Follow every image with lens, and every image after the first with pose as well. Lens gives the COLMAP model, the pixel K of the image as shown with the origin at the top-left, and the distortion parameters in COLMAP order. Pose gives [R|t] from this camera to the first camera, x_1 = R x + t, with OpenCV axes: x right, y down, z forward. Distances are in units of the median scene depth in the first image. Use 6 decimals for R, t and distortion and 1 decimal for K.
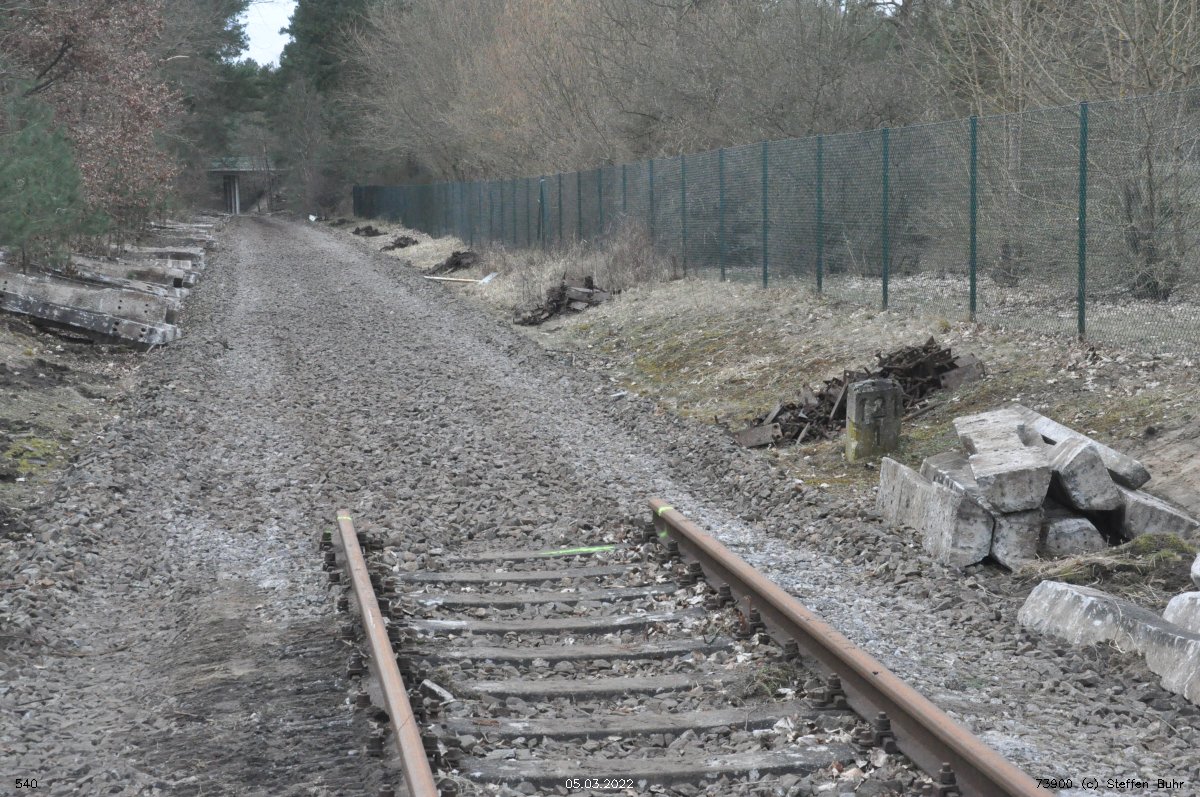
lens RADIAL K [[2578.4, 0, 600.1], [0, 2578.4, 398.6], [0, 0, 1]] dist [0.011306, 0.000000]
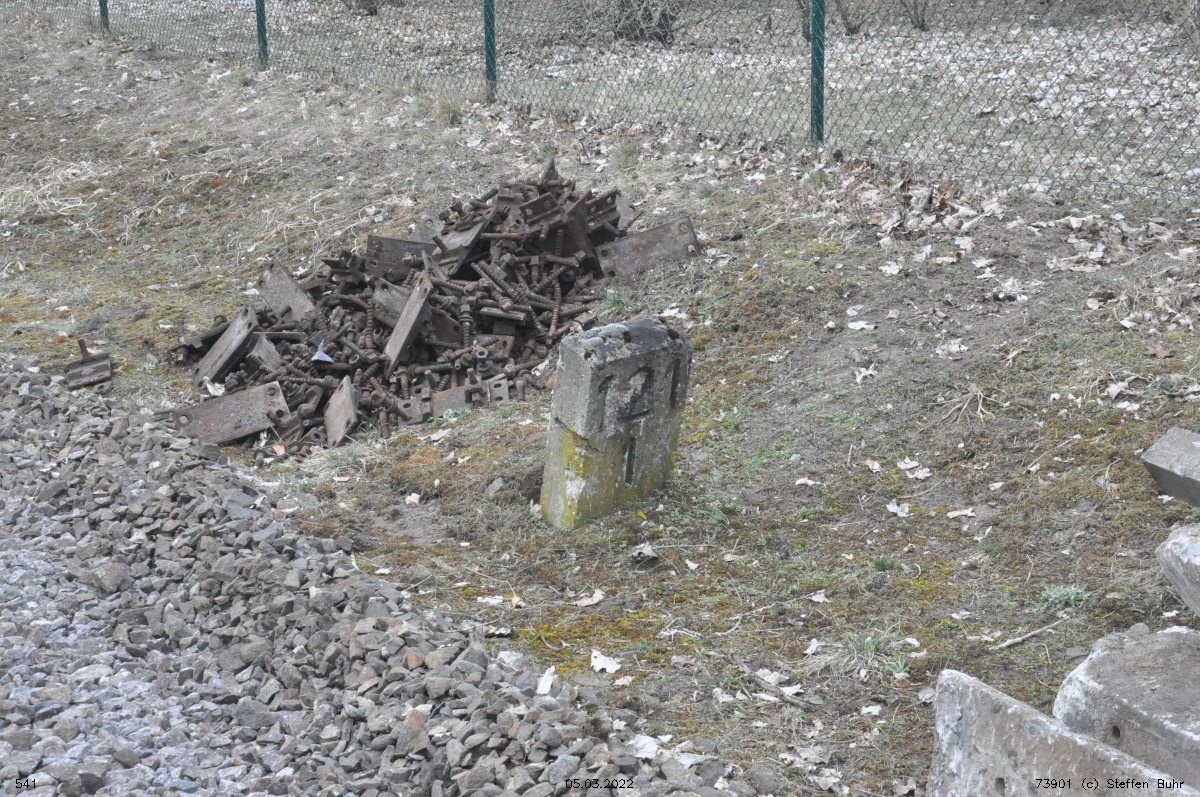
lens RADIAL K [[2467.6, 0, 600.5], [0, 2467.6, 398.1], [0, 0, 1]] dist [0.051787, 0.000000]
pose [[0.931927, -0.072895, 0.355244, -0.029026], [0.027071, 0.990840, 0.132300, -0.041956], [-0.361634, -0.113677, 0.925364, 0.592336]]
